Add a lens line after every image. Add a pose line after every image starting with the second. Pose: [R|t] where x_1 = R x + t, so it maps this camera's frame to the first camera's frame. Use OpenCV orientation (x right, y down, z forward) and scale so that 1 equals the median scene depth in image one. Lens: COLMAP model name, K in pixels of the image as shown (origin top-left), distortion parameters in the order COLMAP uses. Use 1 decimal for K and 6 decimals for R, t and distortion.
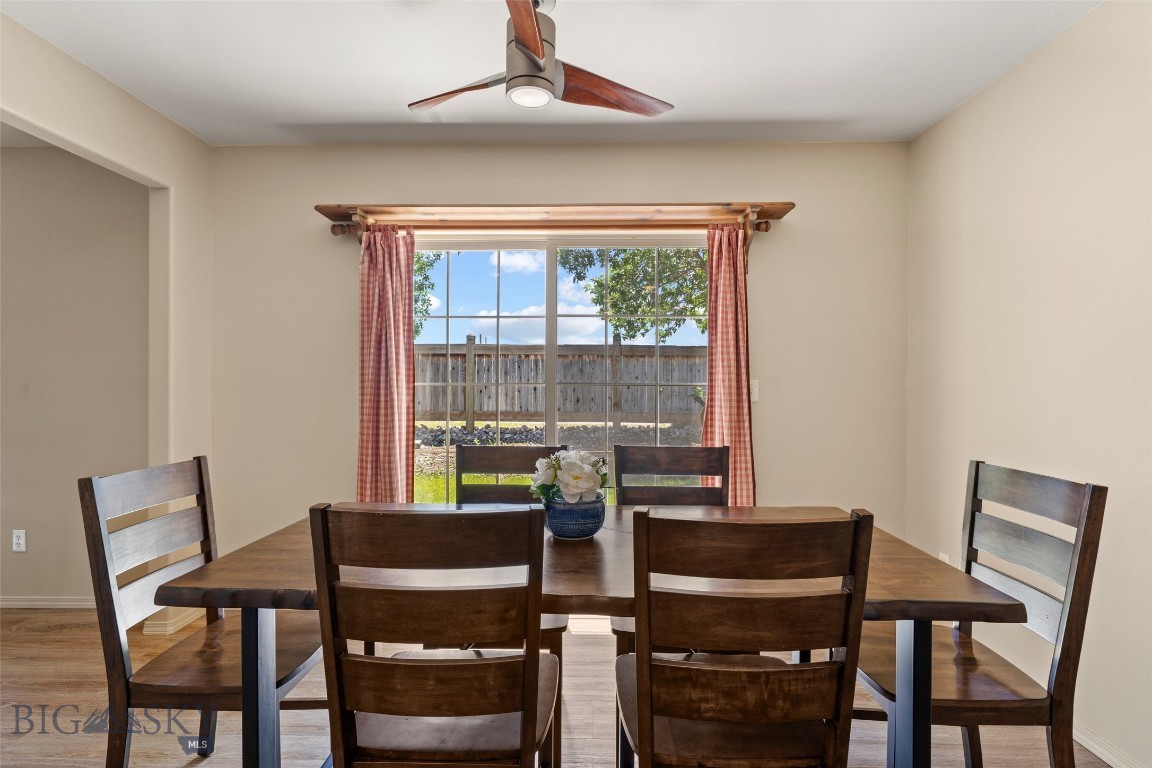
lens RADIAL K [[569.8, 0, 576.0], [0, 569.8, 384.0], [0, 0, 1]] dist [0.001371, 0.000742]
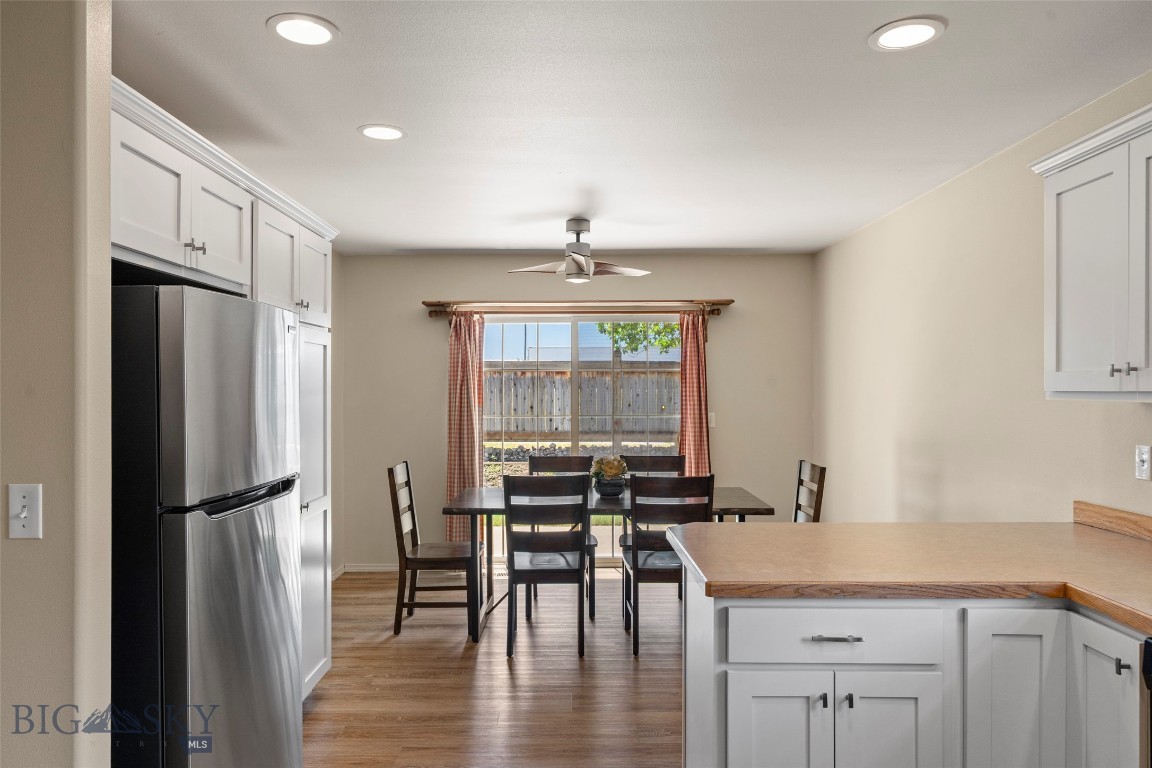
lens RADIAL K [[786.5, 0, 576.0], [0, 786.5, 384.0], [0, 0, 1]] dist [-0.001672, -0.000089]
pose [[0.999743, -0.004700, 0.022174, -0.091320], [0.004848, 0.999966, -0.006626, -0.072858], [-0.022142, 0.006732, 0.999732, -1.080166]]
